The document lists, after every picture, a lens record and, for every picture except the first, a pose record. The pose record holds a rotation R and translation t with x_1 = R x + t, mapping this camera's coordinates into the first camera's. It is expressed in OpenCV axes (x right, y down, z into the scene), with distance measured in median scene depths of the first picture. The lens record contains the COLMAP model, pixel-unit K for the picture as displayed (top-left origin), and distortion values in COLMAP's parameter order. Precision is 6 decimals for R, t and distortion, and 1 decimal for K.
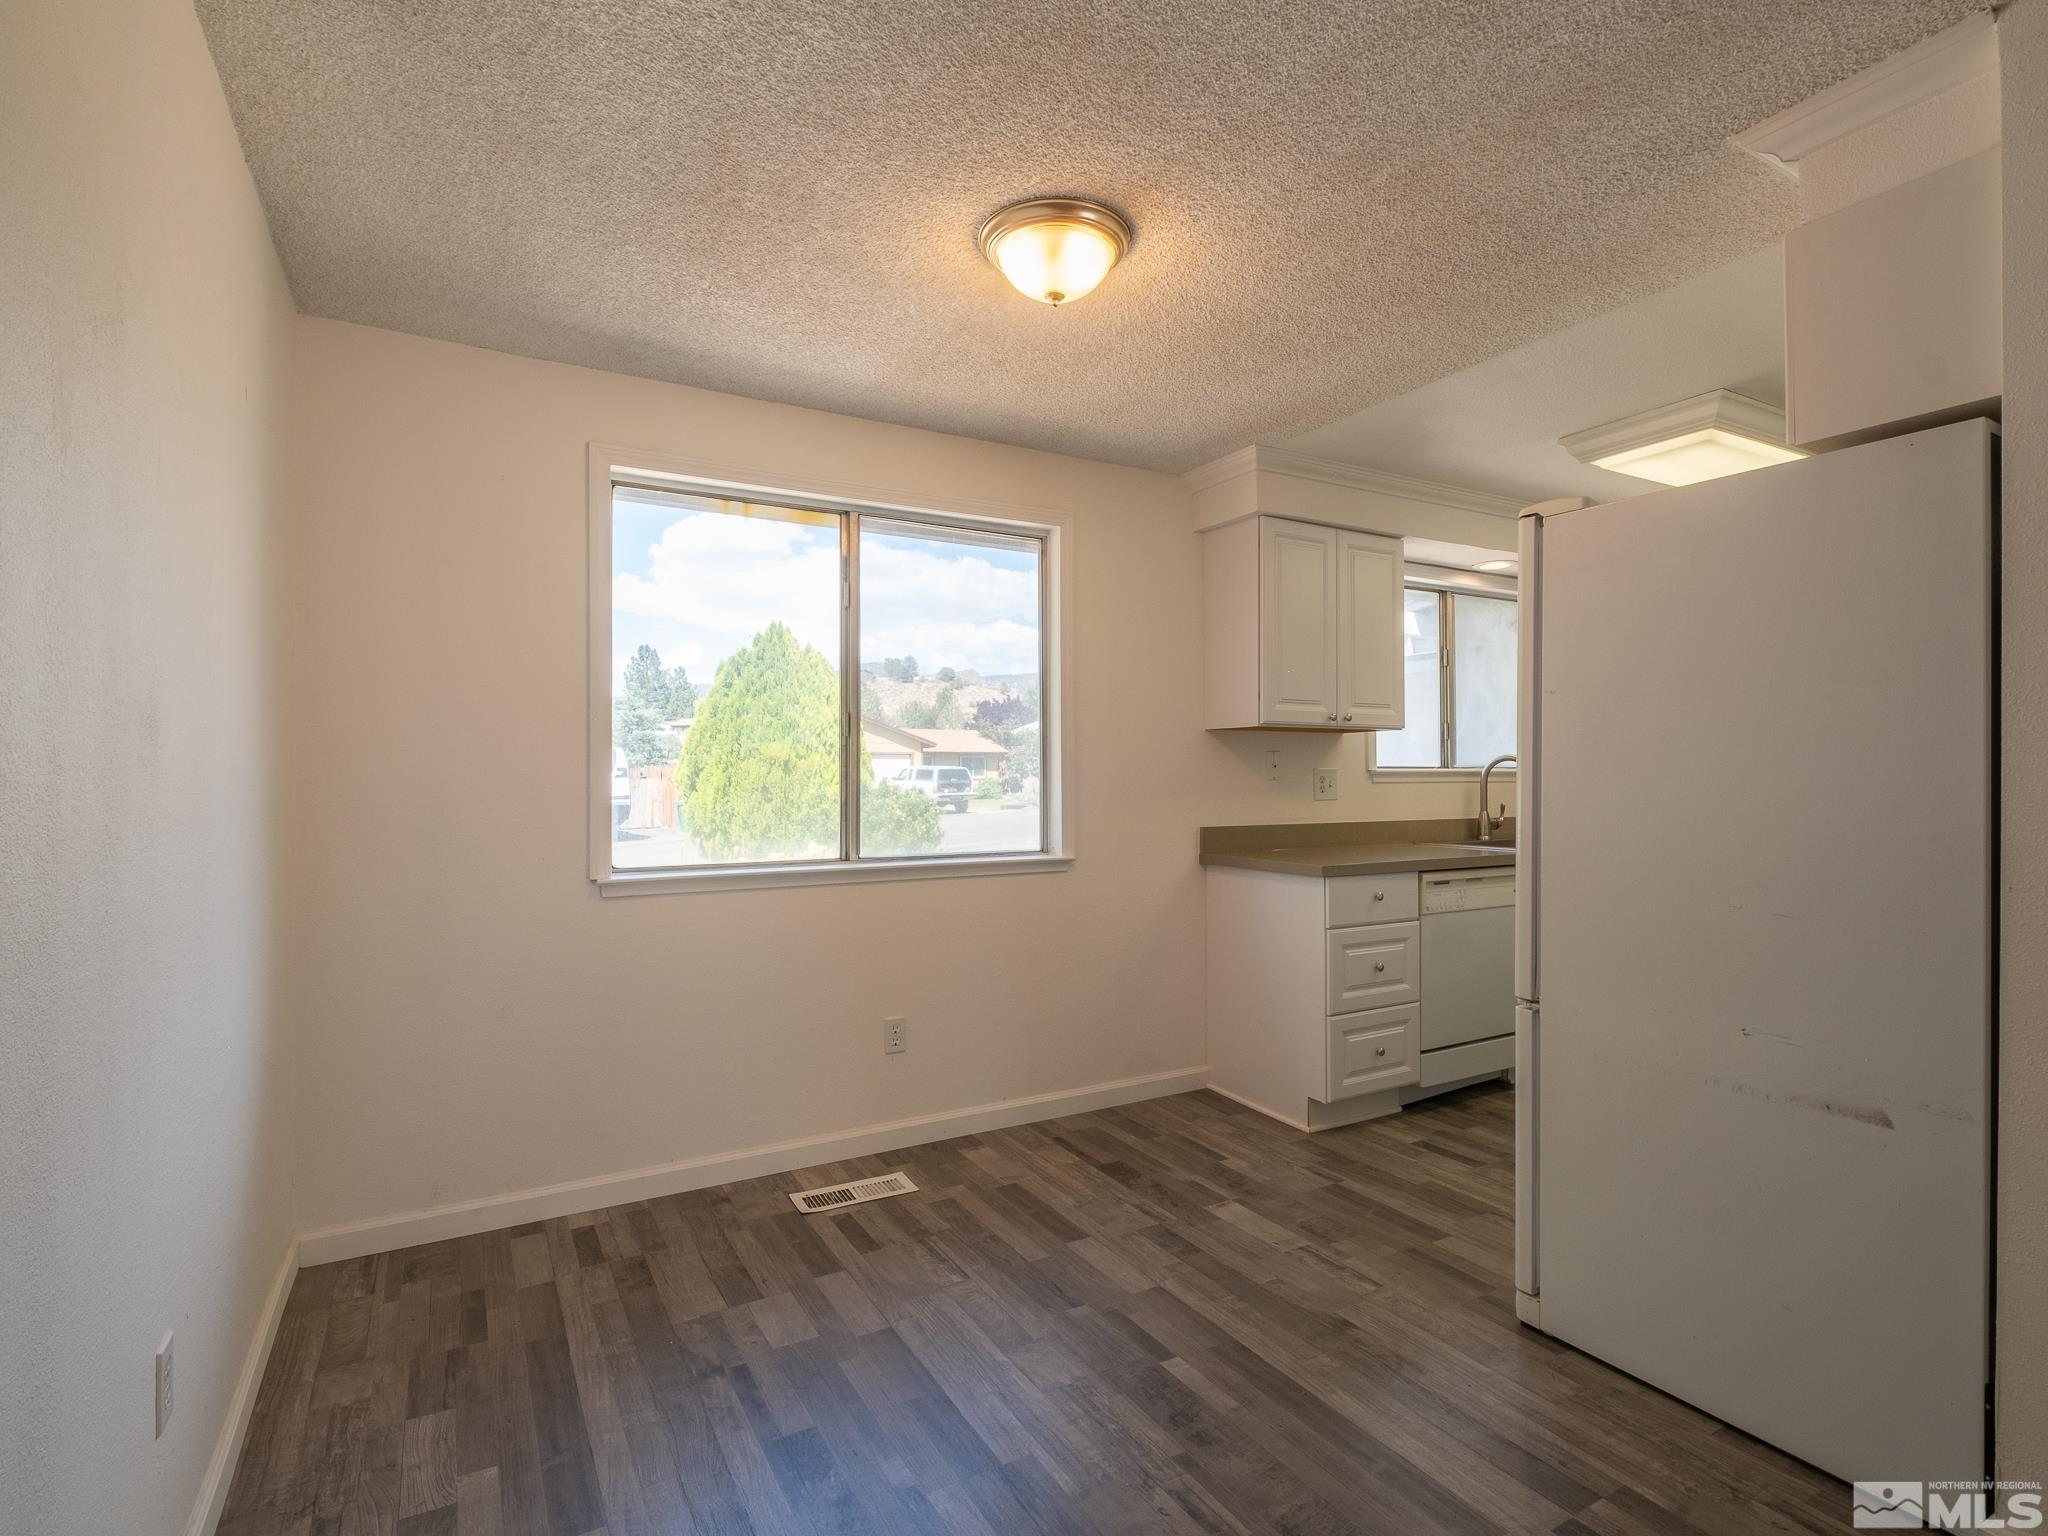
lens RADIAL K [[1023.3, 0, 1024.0], [0, 1023.3, 768.0], [0, 0, 1]] dist [-0.000173, -0.000092]
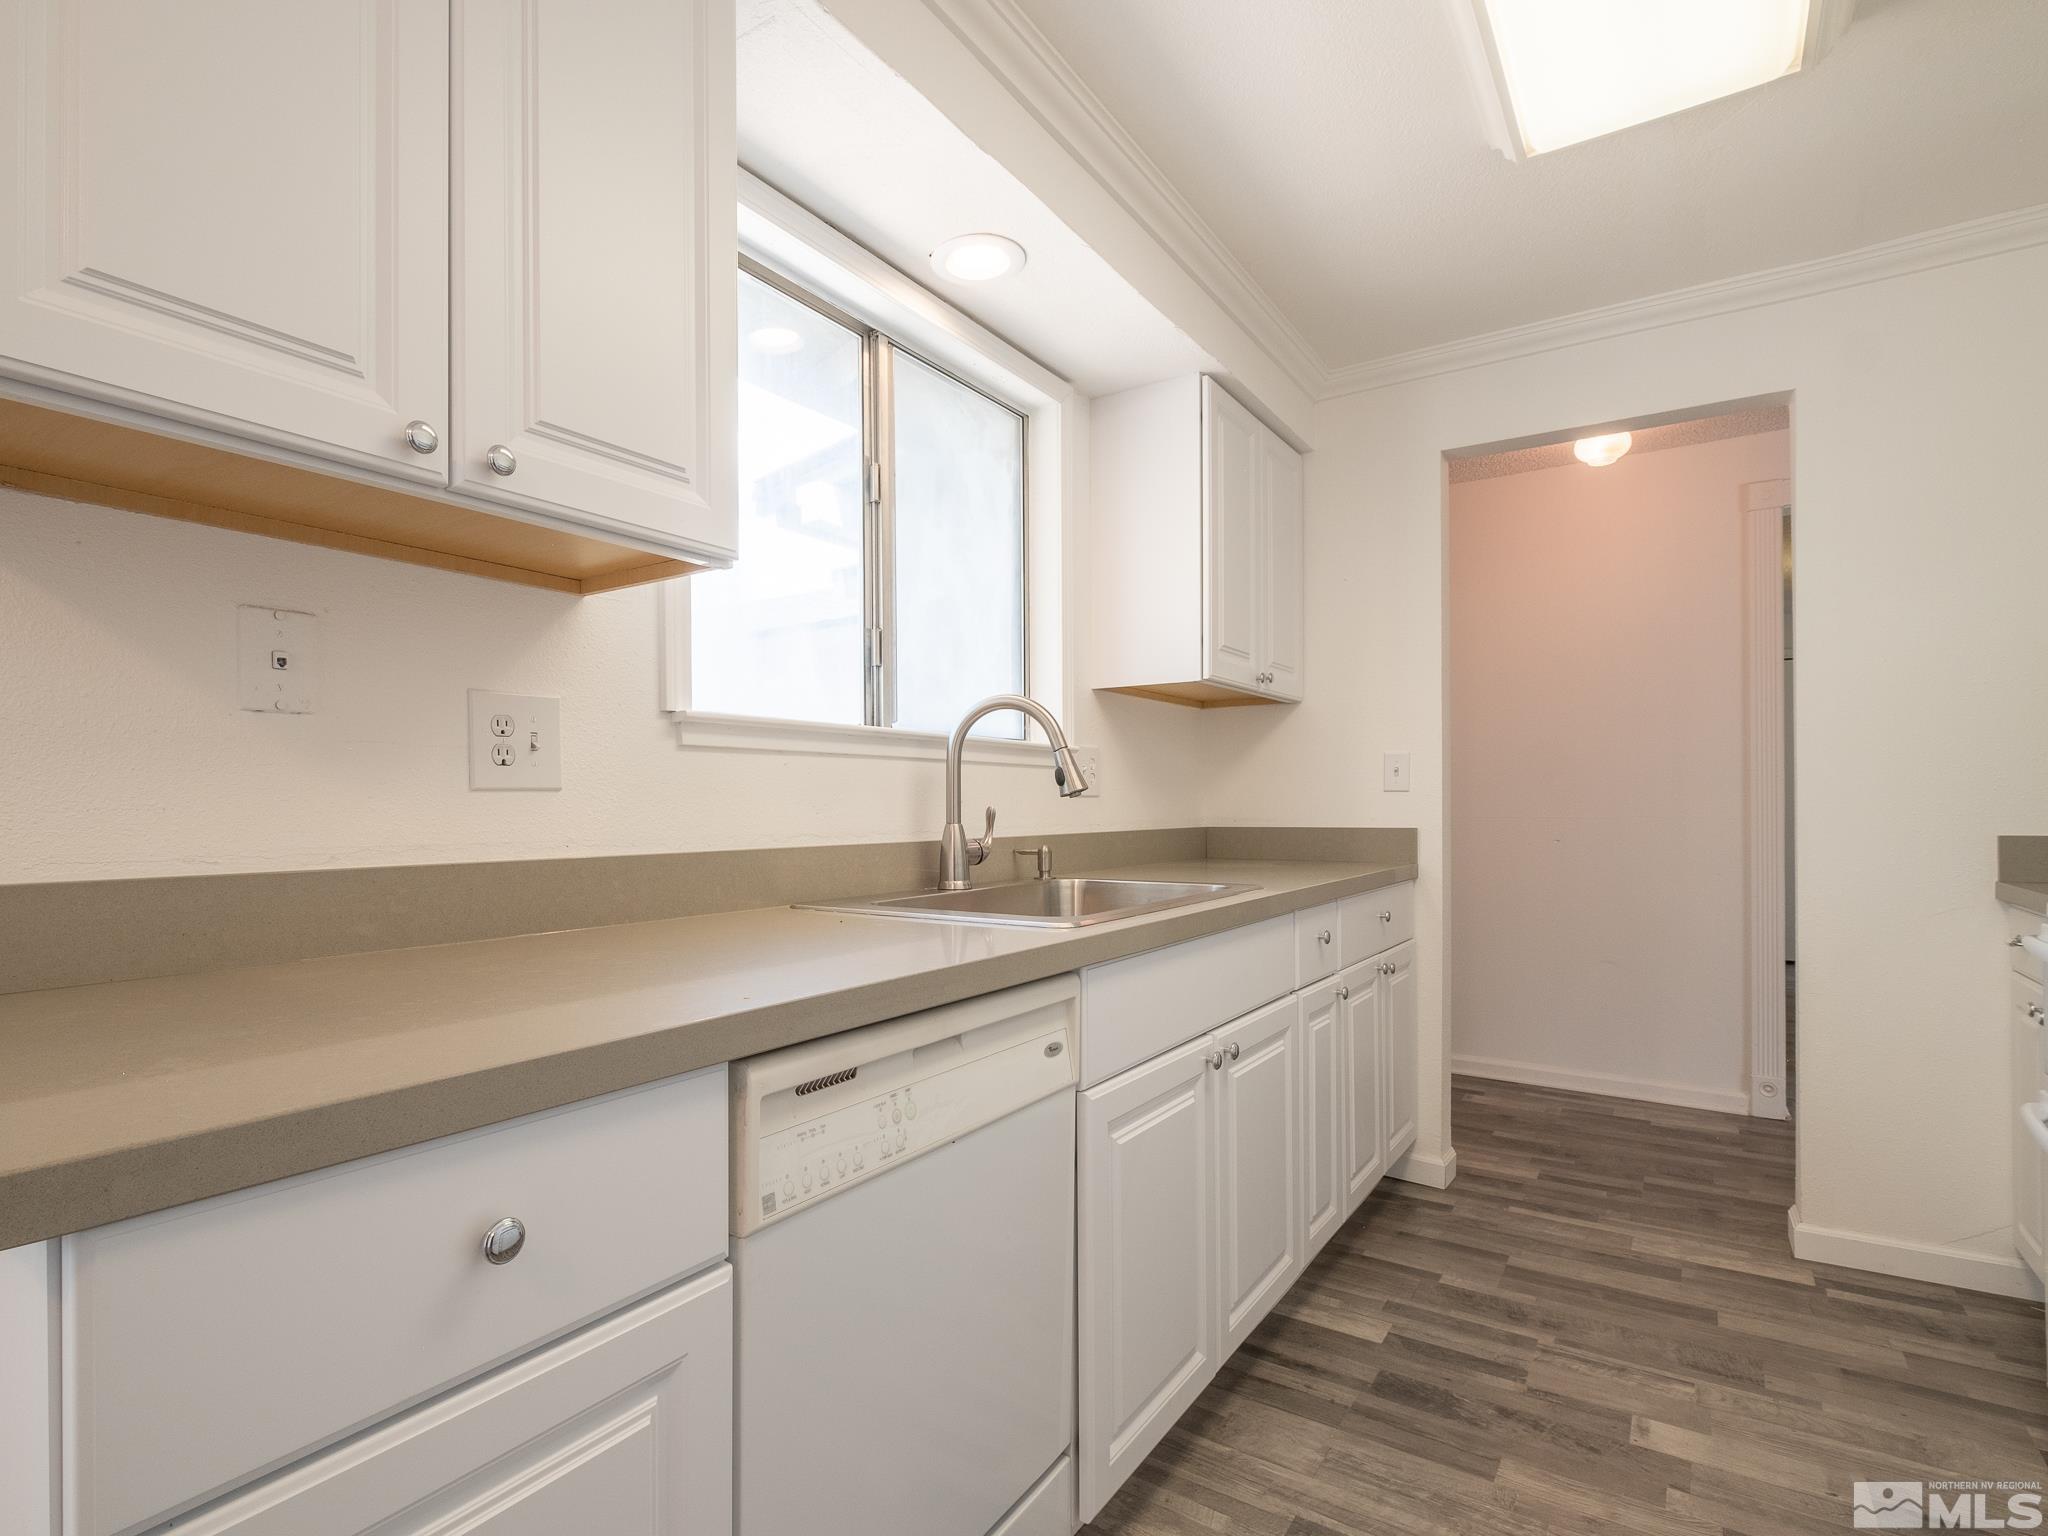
lens RADIAL K [[1047.6, 0, 968.1], [0, 1047.6, 808.8], [0, 0, 1]] dist [-0.003184, -0.000139]
pose [[0.898594, -0.002855, 0.438772, 0.346174], [-0.001930, 0.999943, 0.010458, 0.041450], [-0.438777, -0.010244, 0.898538, 0.796891]]
